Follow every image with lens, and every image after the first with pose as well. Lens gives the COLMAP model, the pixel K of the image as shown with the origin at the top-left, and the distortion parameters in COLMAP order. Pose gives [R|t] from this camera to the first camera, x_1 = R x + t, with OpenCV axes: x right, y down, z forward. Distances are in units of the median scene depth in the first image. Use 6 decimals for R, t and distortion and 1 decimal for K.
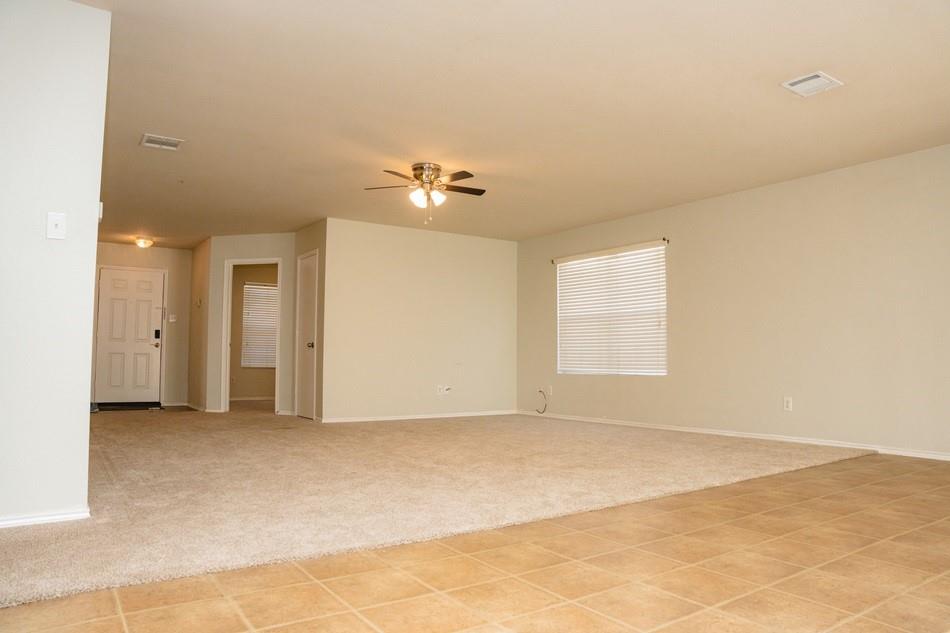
lens RADIAL K [[654.4, 0, 475.0], [0, 654.4, 316.5], [0, 0, 1]] dist [-0.125721, 0.000137]
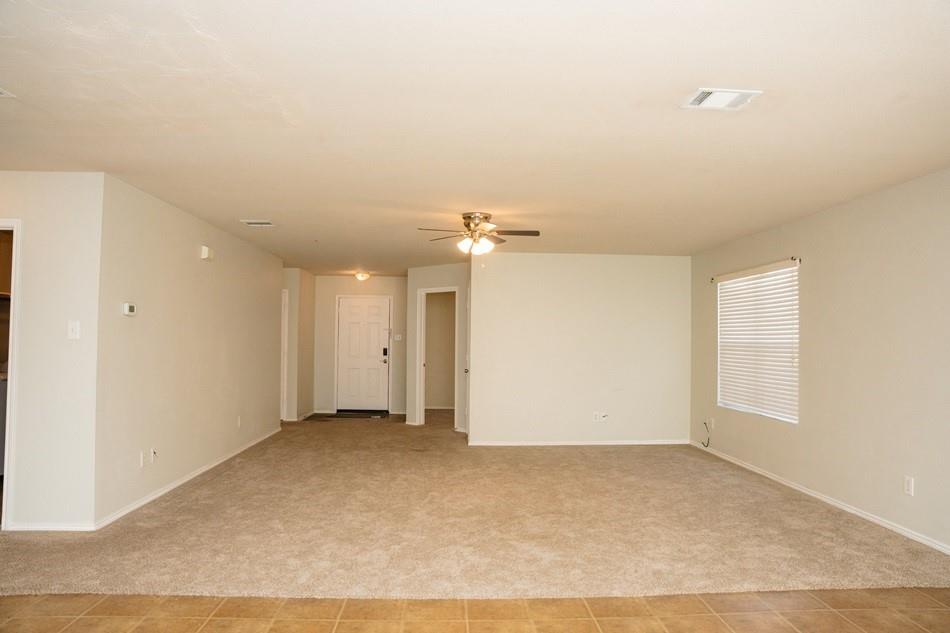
lens RADIAL K [[654.4, 0, 475.0], [0, 654.4, 316.5], [0, 0, 1]] dist [-0.125721, 0.000137]
pose [[0.851322, -0.017360, -0.524356, 0.308047], [0.030922, 0.999375, 0.017116, -0.060436], [0.523732, -0.030785, 0.851327, 0.083292]]
